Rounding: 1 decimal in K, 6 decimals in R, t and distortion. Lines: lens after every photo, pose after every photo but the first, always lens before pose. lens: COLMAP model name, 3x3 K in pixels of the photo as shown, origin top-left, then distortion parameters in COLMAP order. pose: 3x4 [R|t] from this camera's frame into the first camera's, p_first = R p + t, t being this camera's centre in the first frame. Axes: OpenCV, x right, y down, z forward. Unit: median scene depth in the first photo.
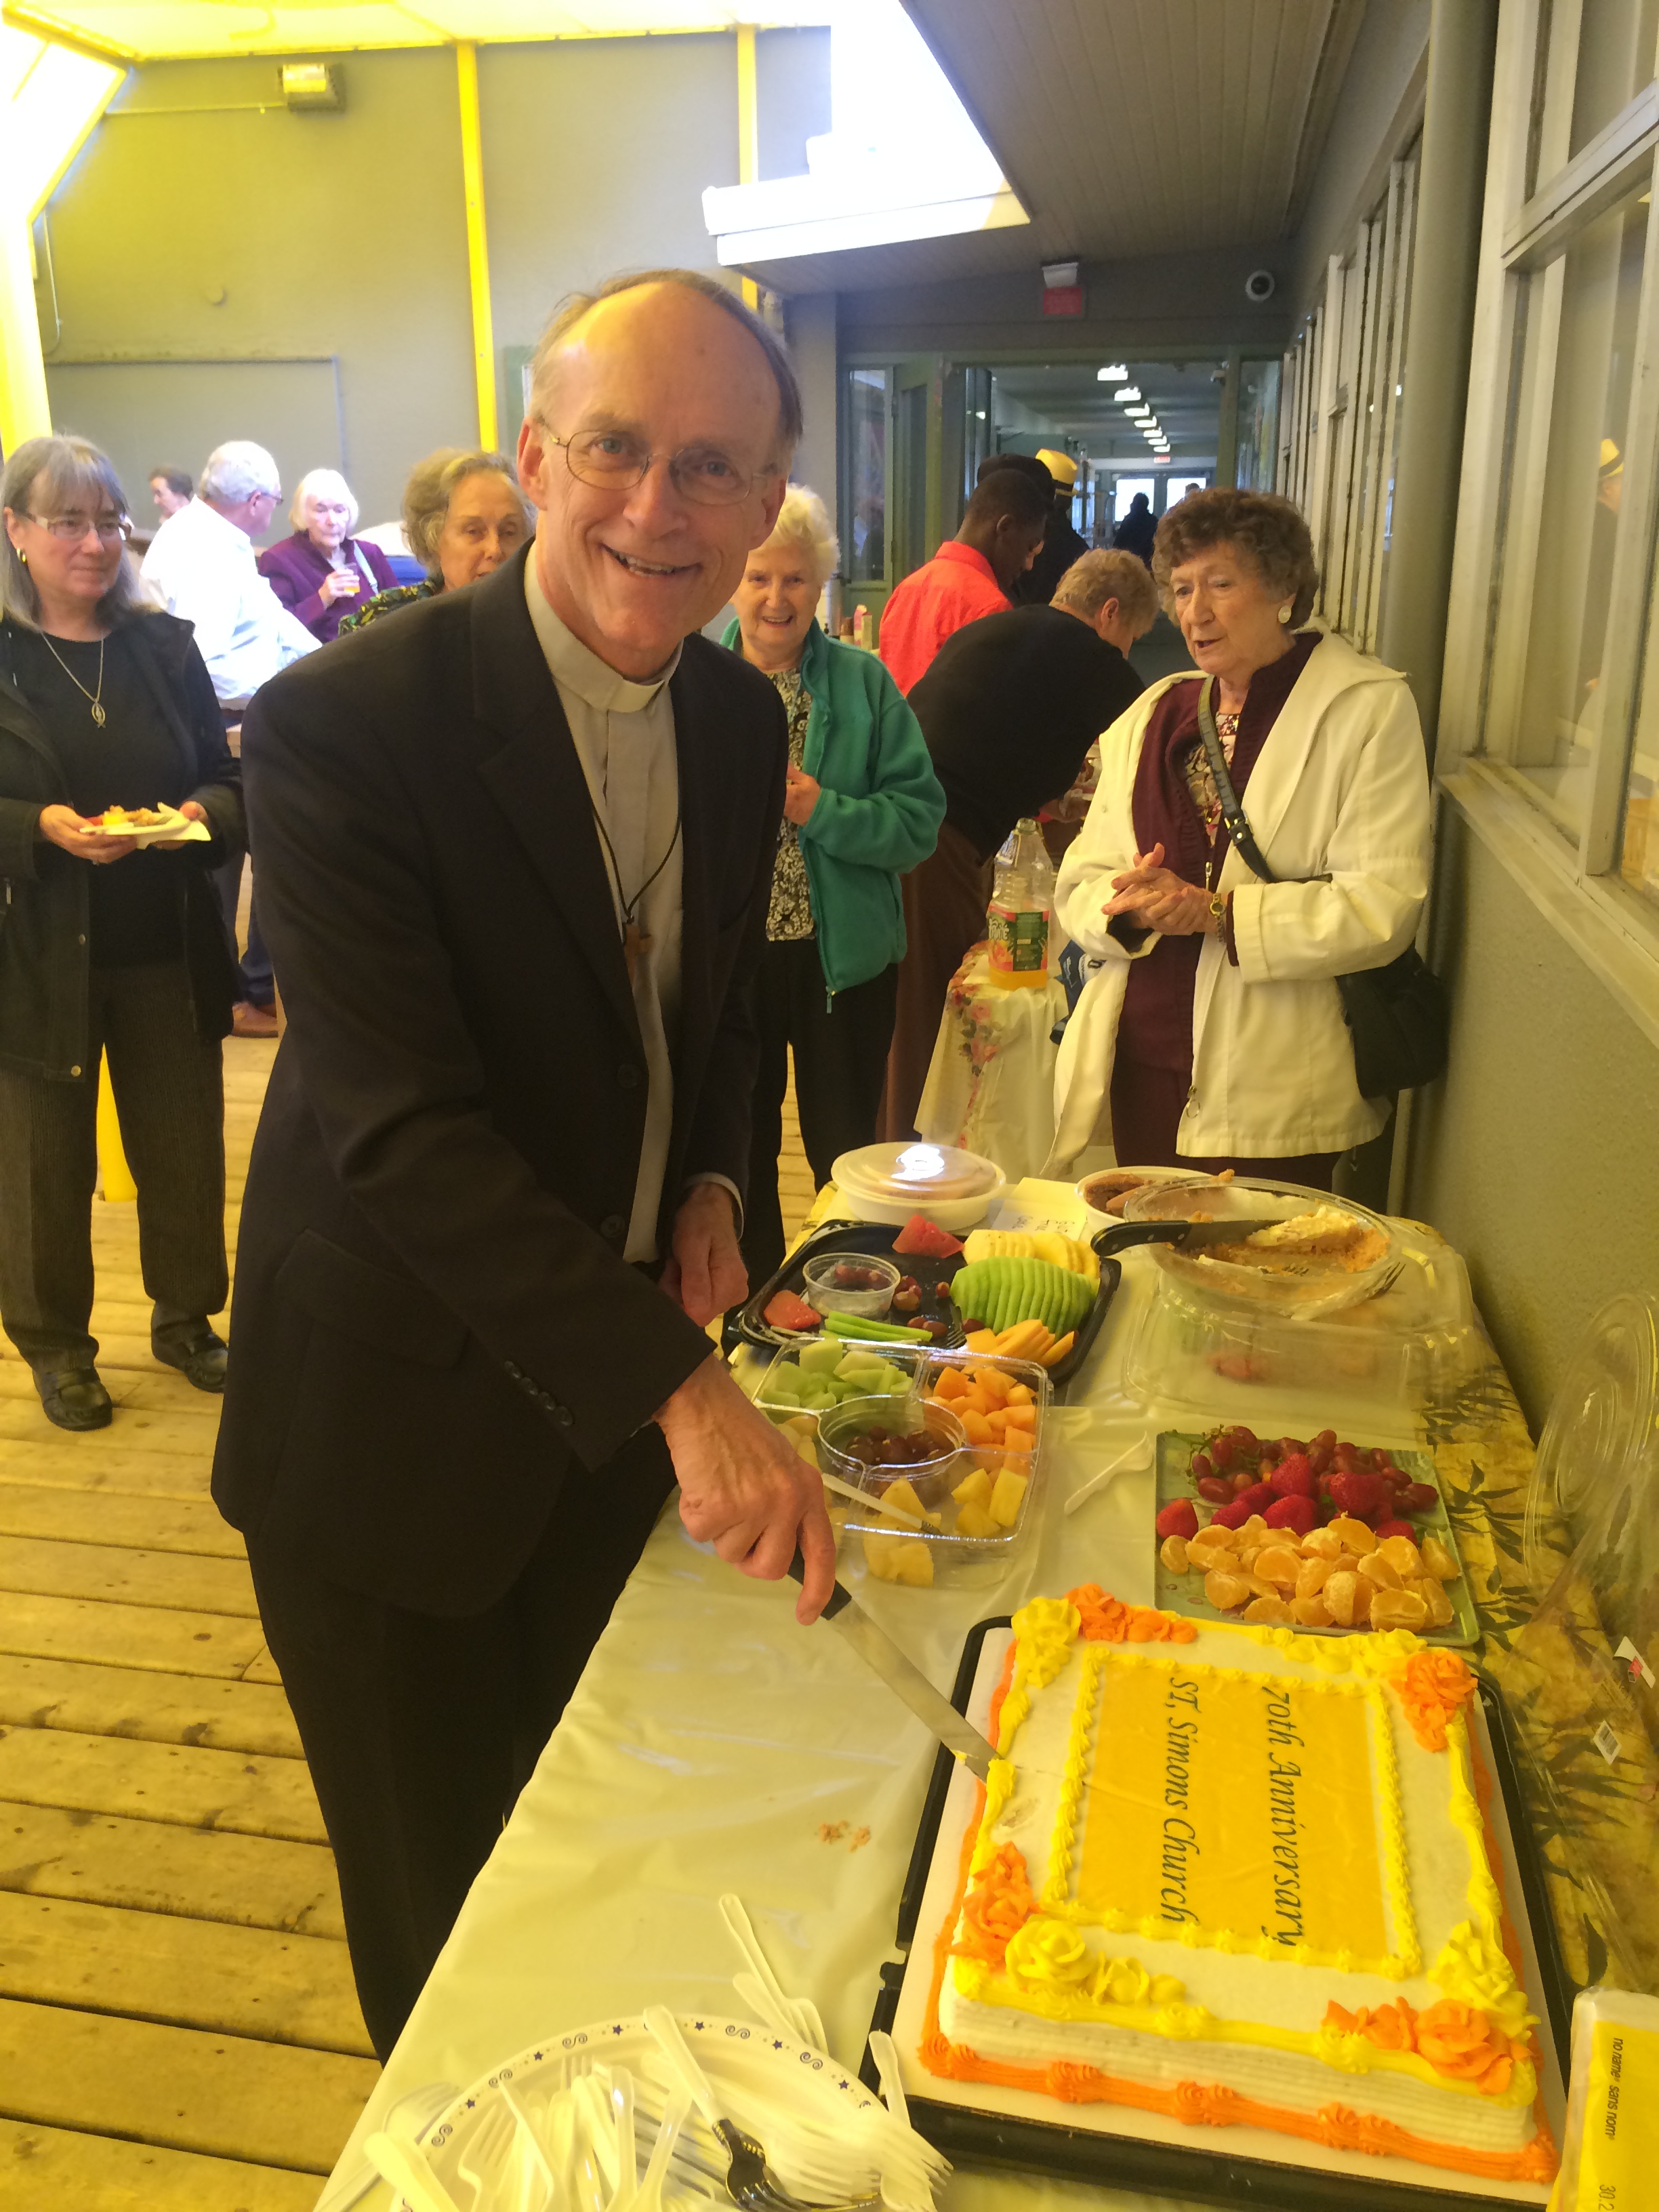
lens RADIAL K [[1859.4, 0, 829.8], [0, 1859.4, 1103.2], [0, 0, 1]] dist [0.059589, -0.059437]
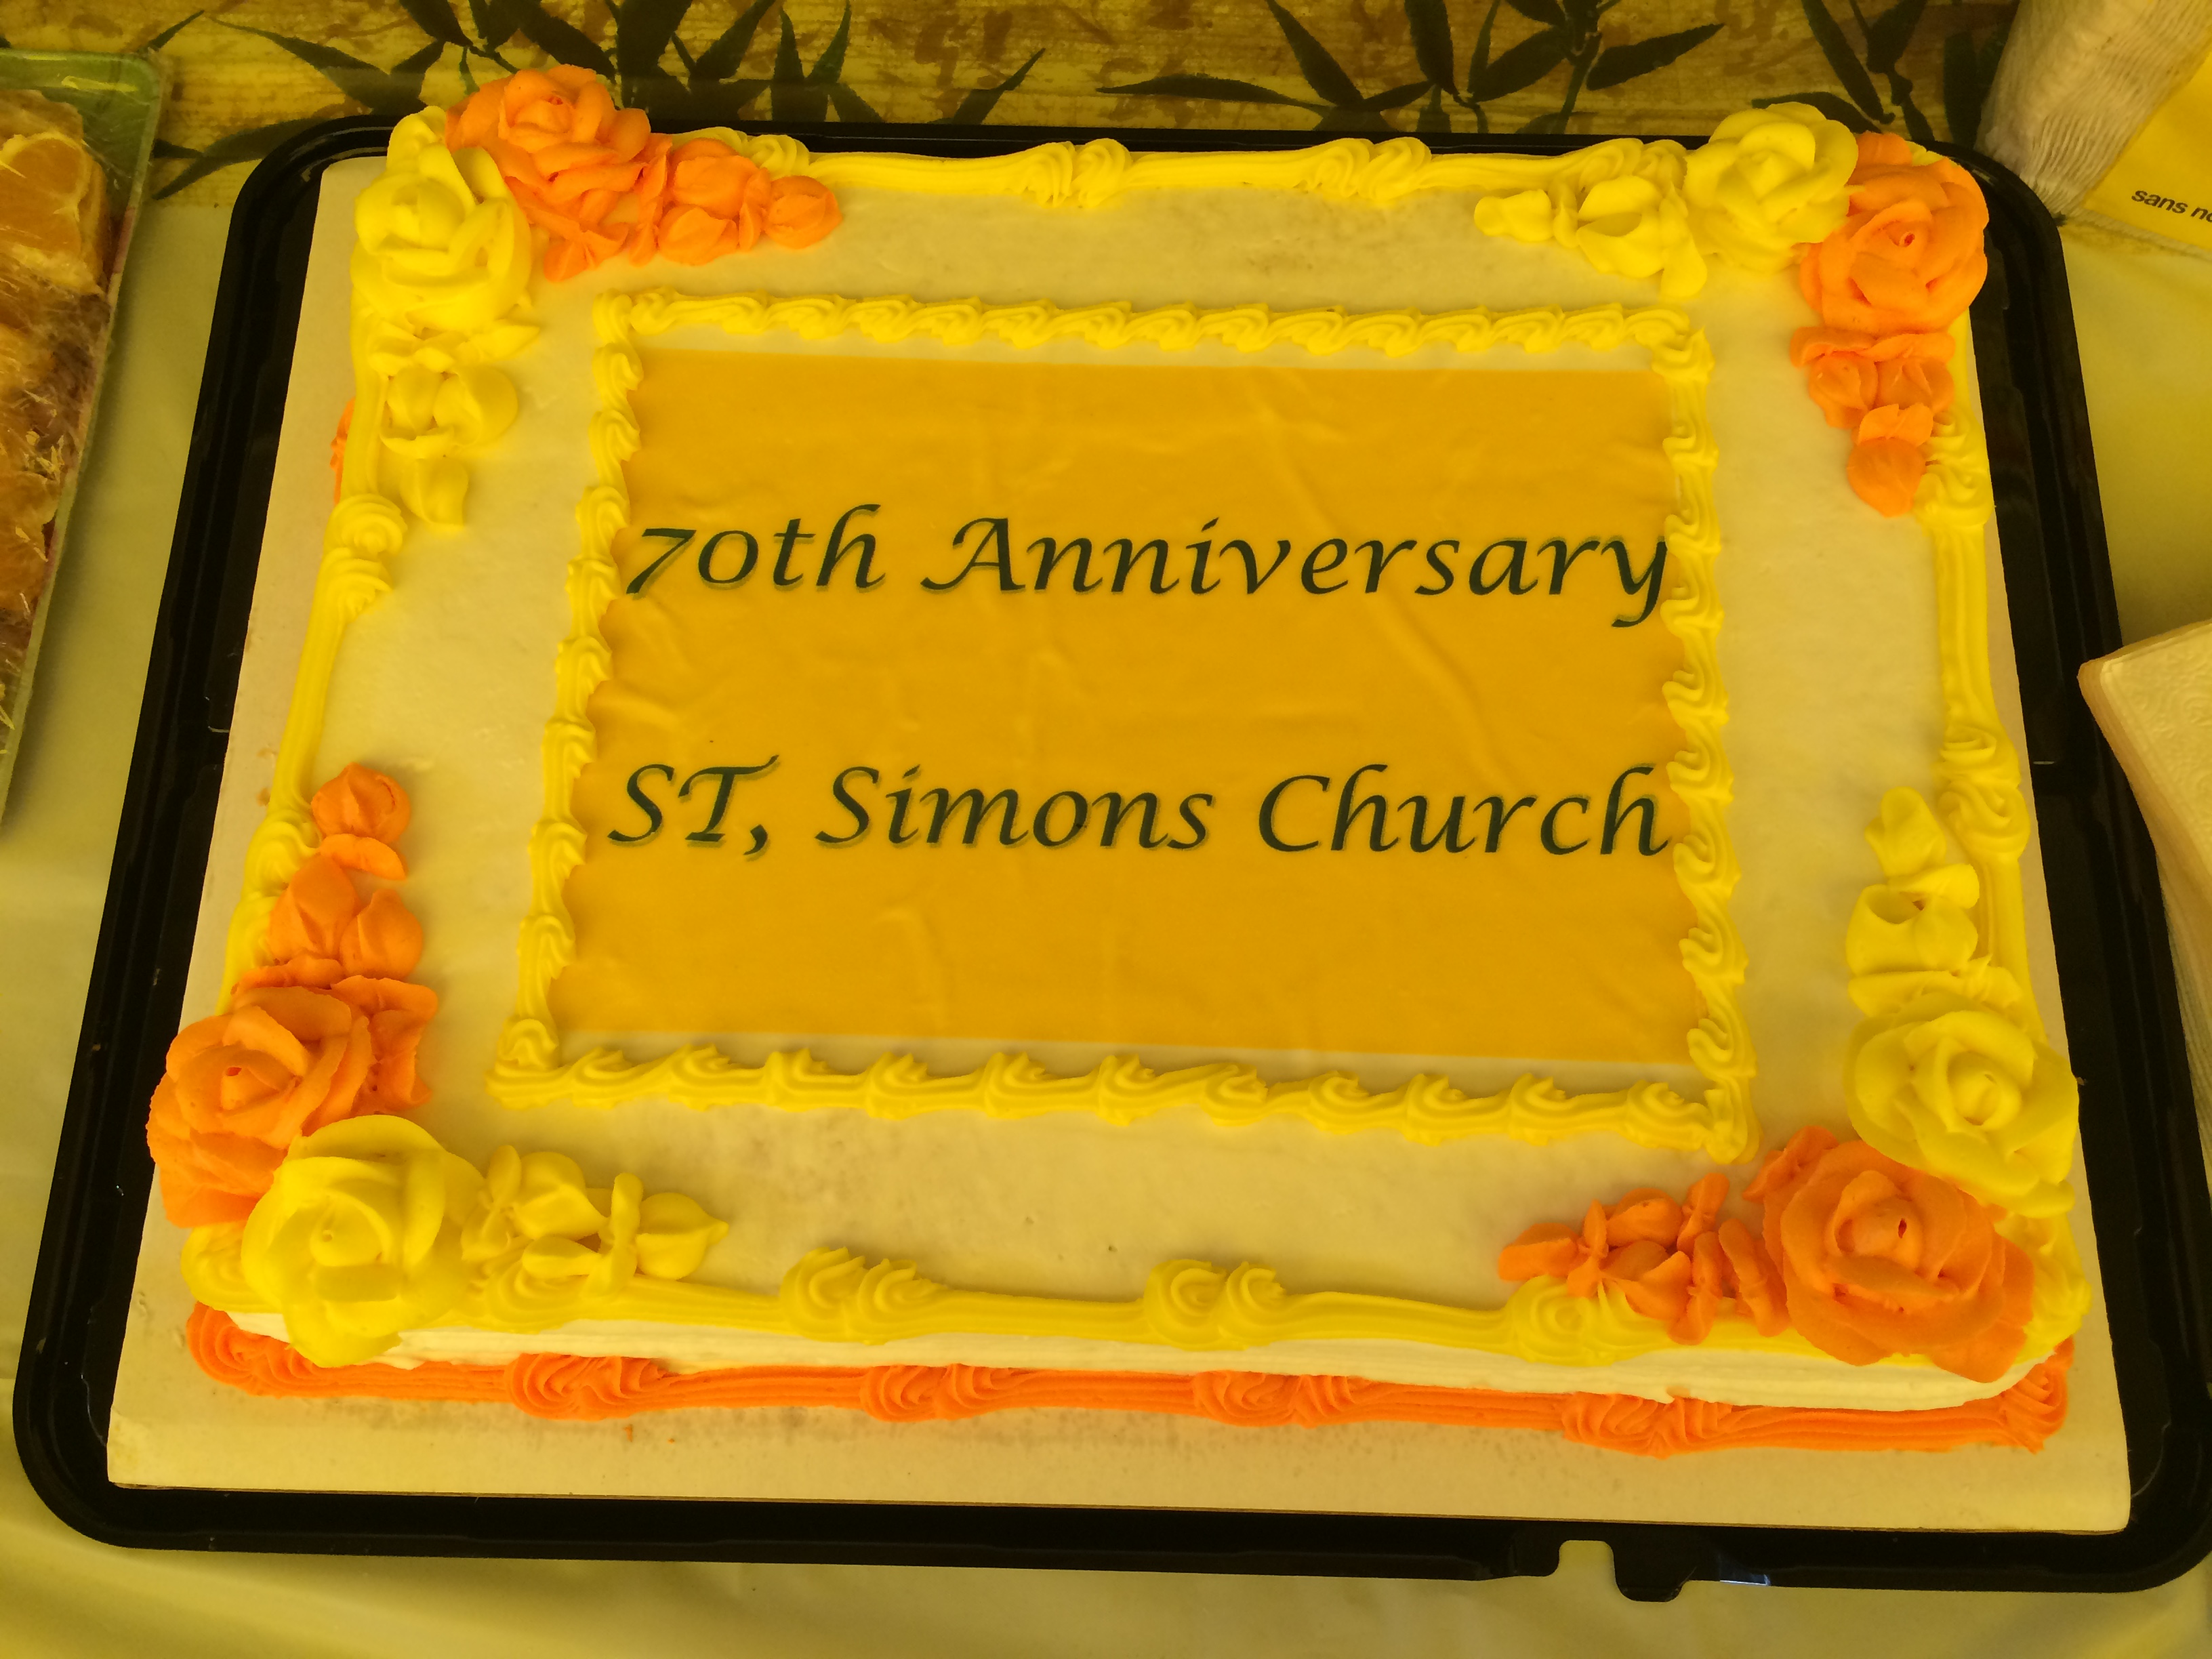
lens RADIAL K [[1859.4, 0, 1106.6], [0, 1859.4, 828.4], [0, 0, 1]] dist [0.059589, -0.059437]
pose [[-0.183971, -0.938644, 0.291724, 0.080158], [0.284237, 0.233308, 0.929934, 0.027465], [-0.940938, 0.254000, 0.223876, 0.940719]]
